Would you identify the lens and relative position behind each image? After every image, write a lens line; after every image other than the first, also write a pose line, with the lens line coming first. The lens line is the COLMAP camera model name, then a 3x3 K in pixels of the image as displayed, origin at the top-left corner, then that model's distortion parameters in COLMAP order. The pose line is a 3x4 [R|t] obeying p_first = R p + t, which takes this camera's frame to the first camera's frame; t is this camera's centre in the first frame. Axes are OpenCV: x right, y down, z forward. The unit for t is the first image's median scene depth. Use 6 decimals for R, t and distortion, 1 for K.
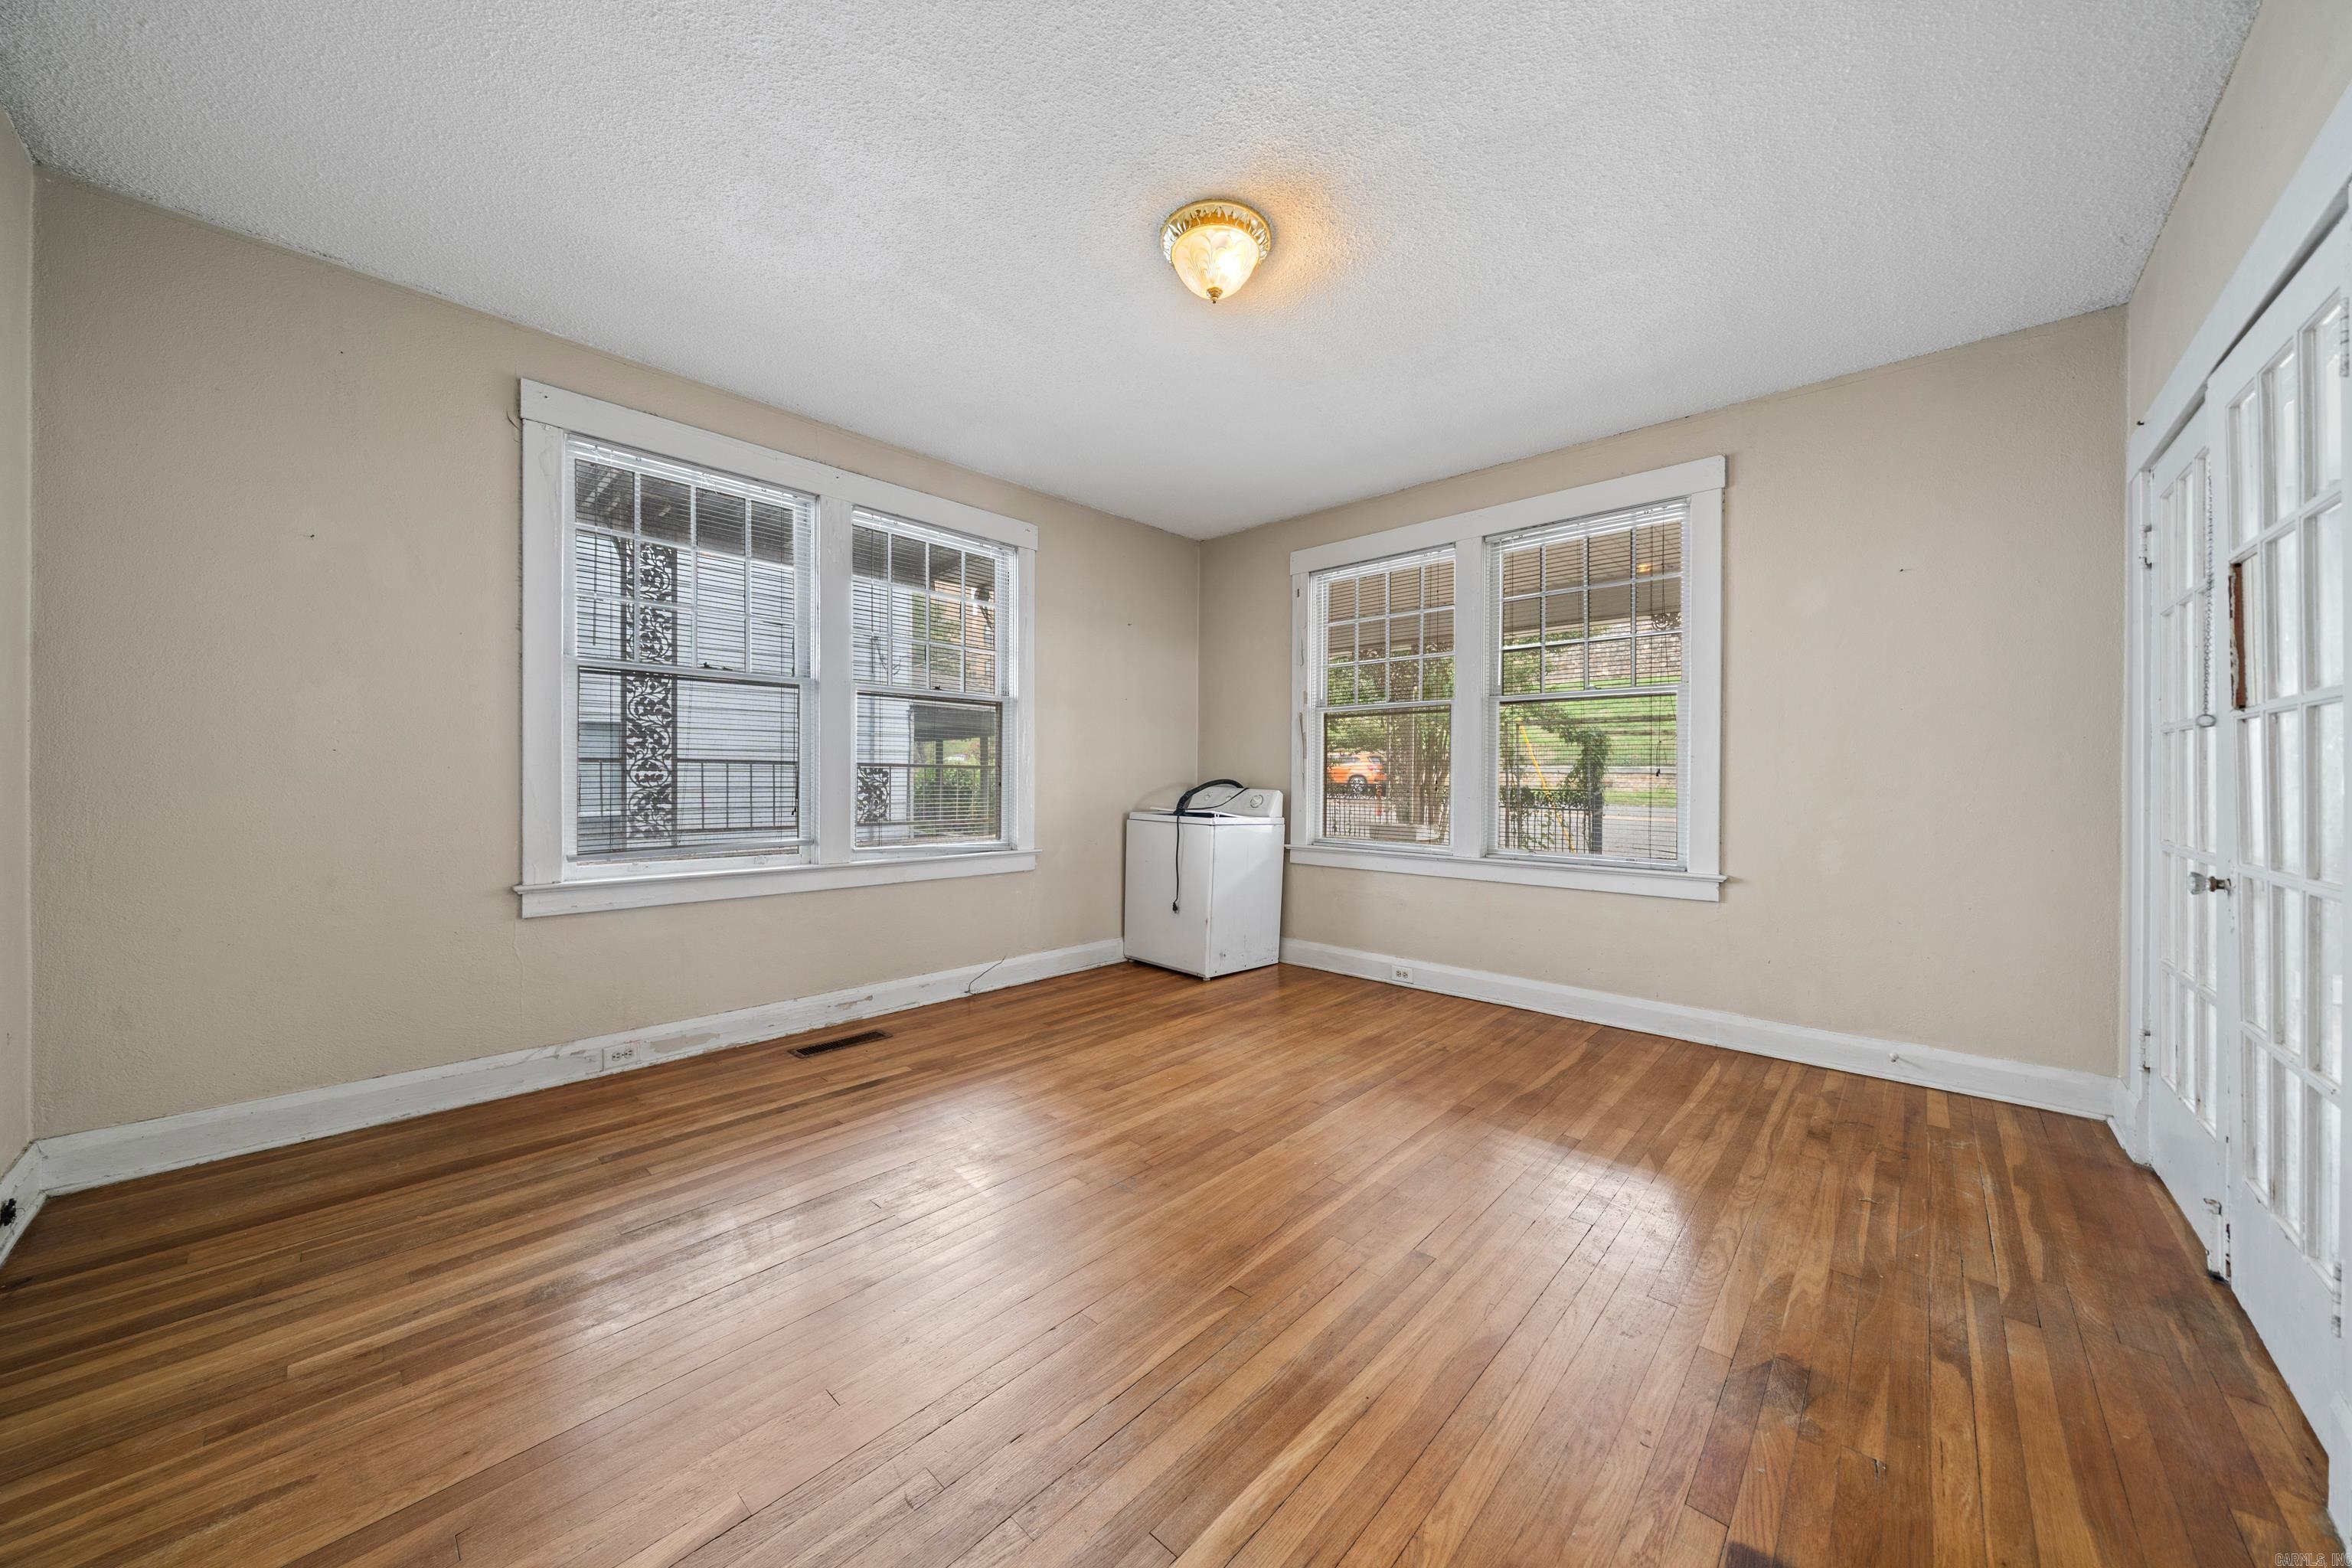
lens RADIAL K [[806.7, 0, 1161.3], [0, 806.7, 785.1], [0, 0, 1]] dist [-0.005078, -0.000124]
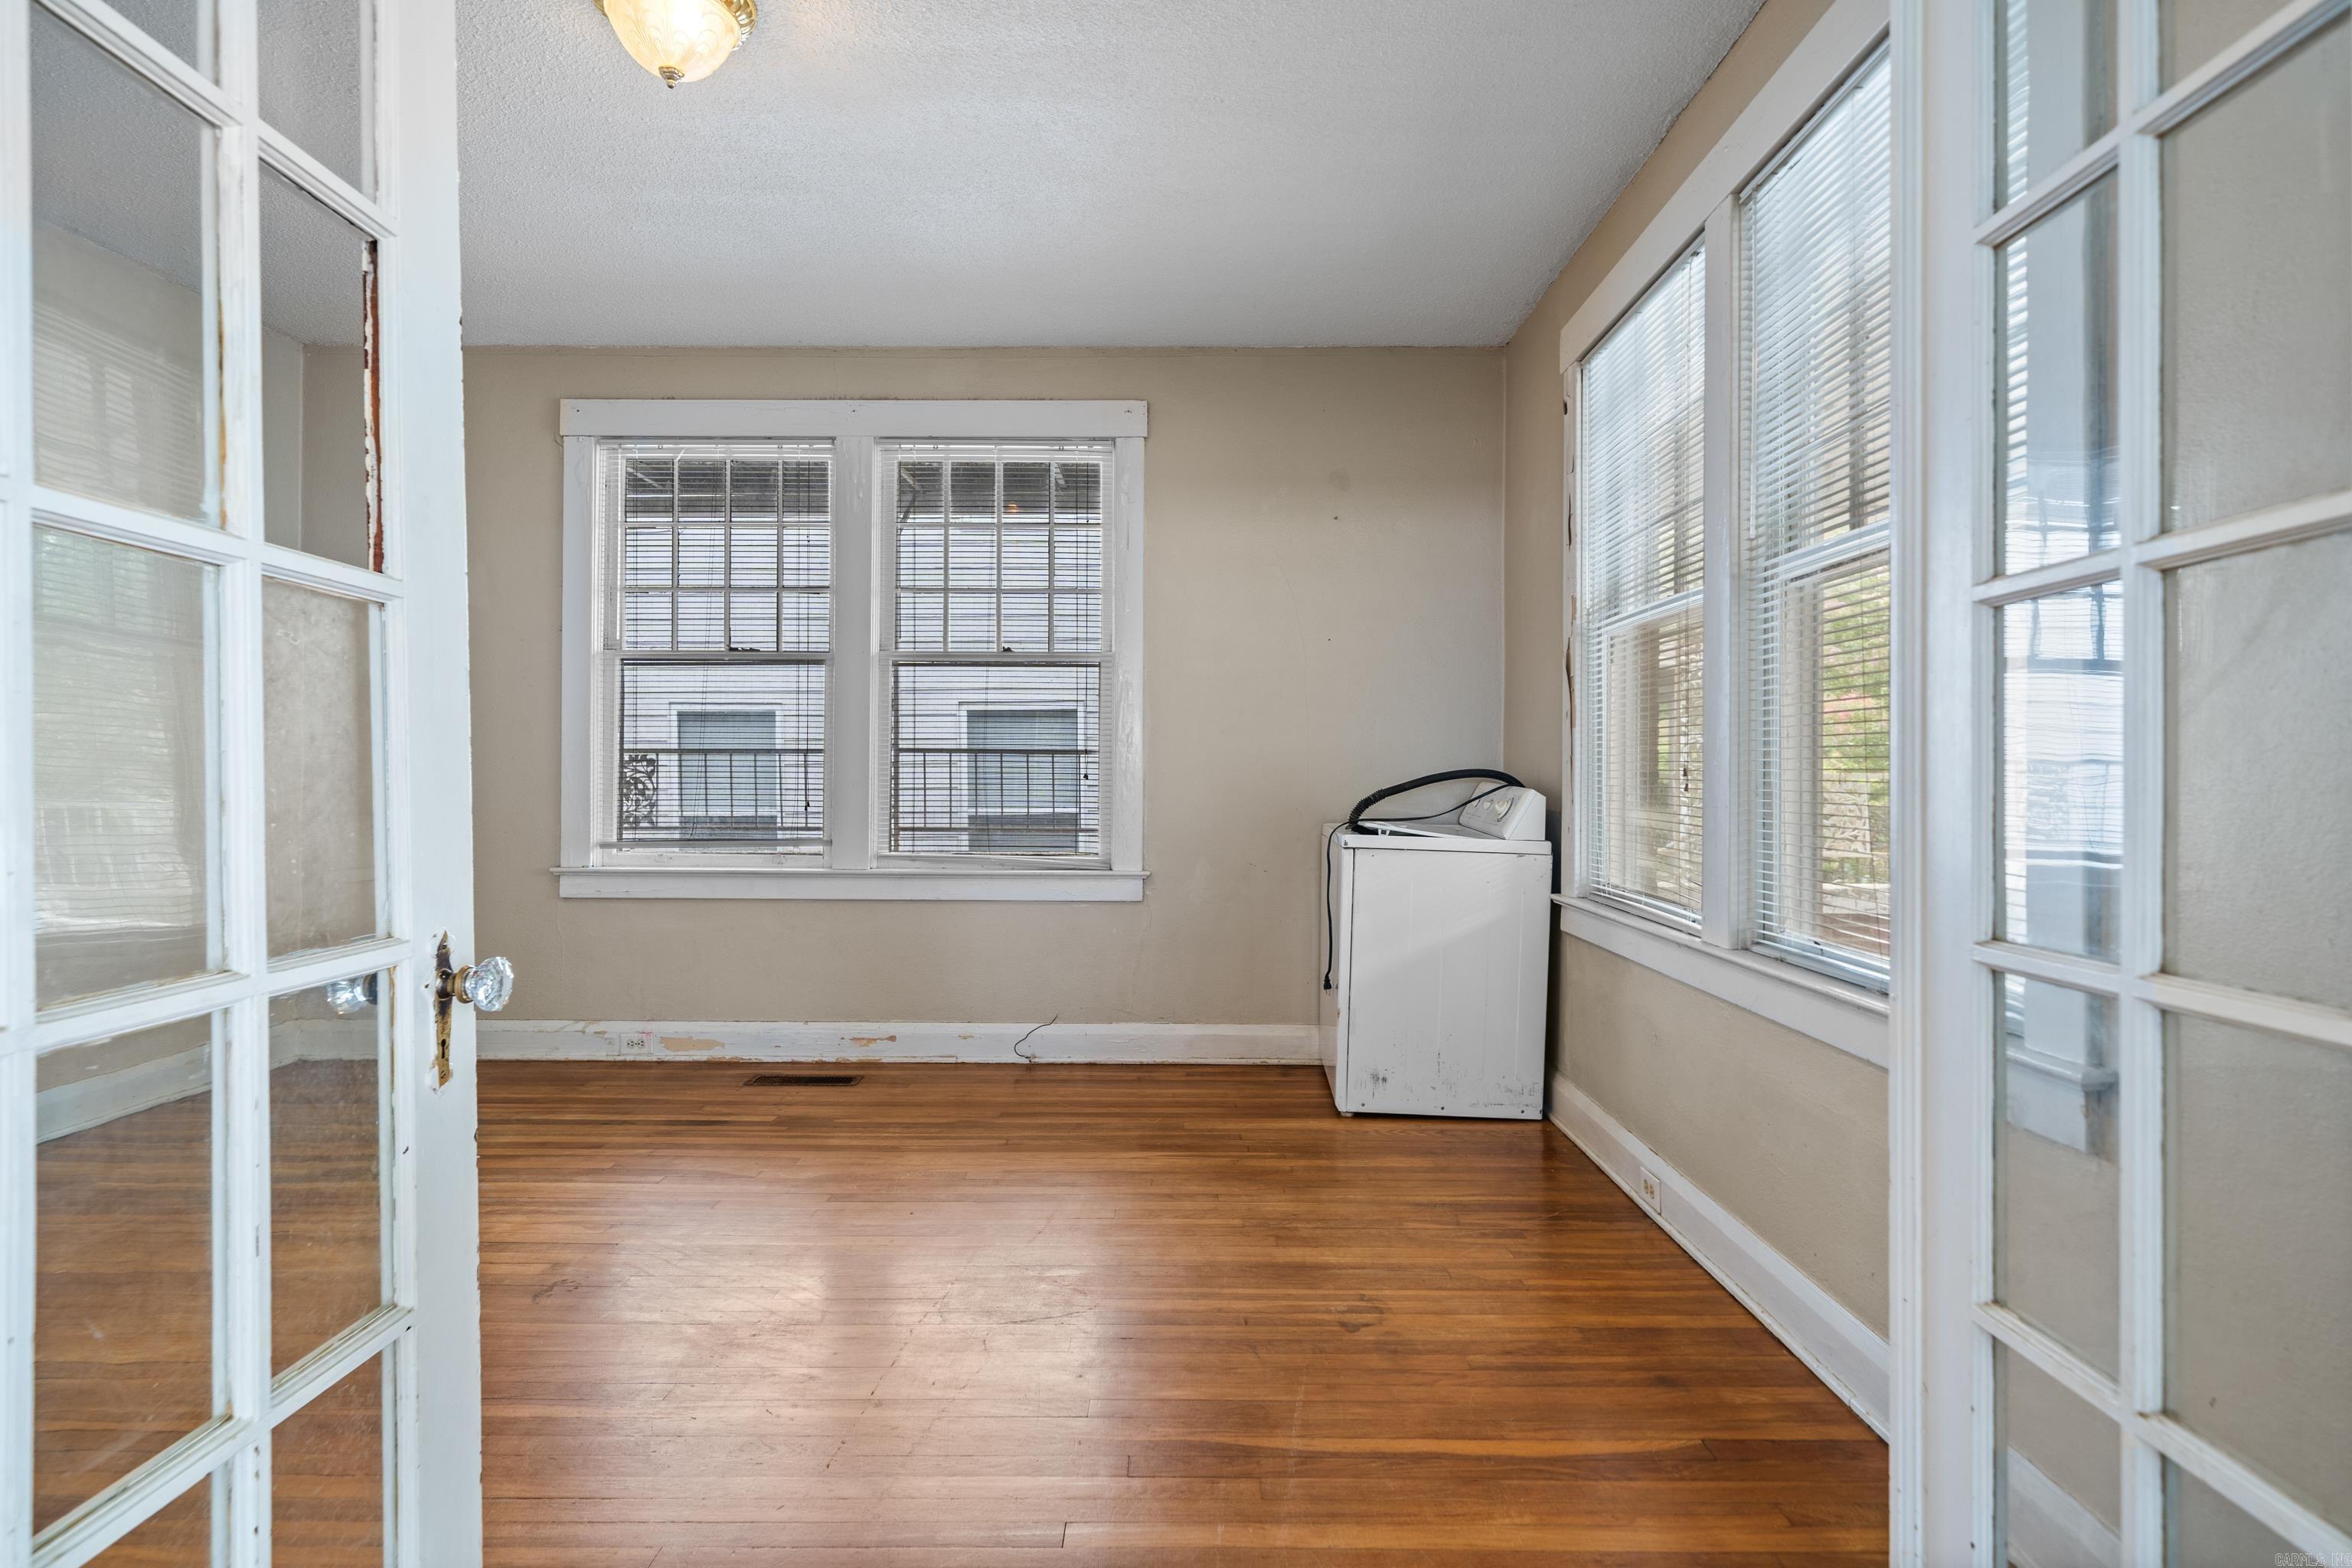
lens RADIAL K [[1194.8, 0, 1178.7], [0, 1194.8, 766.1], [0, 0, 1]] dist [-0.003279, -0.000339]
pose [[0.687074, -0.001632, -0.726586, 0.596581], [-0.006495, 0.999944, -0.008388, -0.001655], [0.726558, 0.010482, 0.687025, 0.317953]]
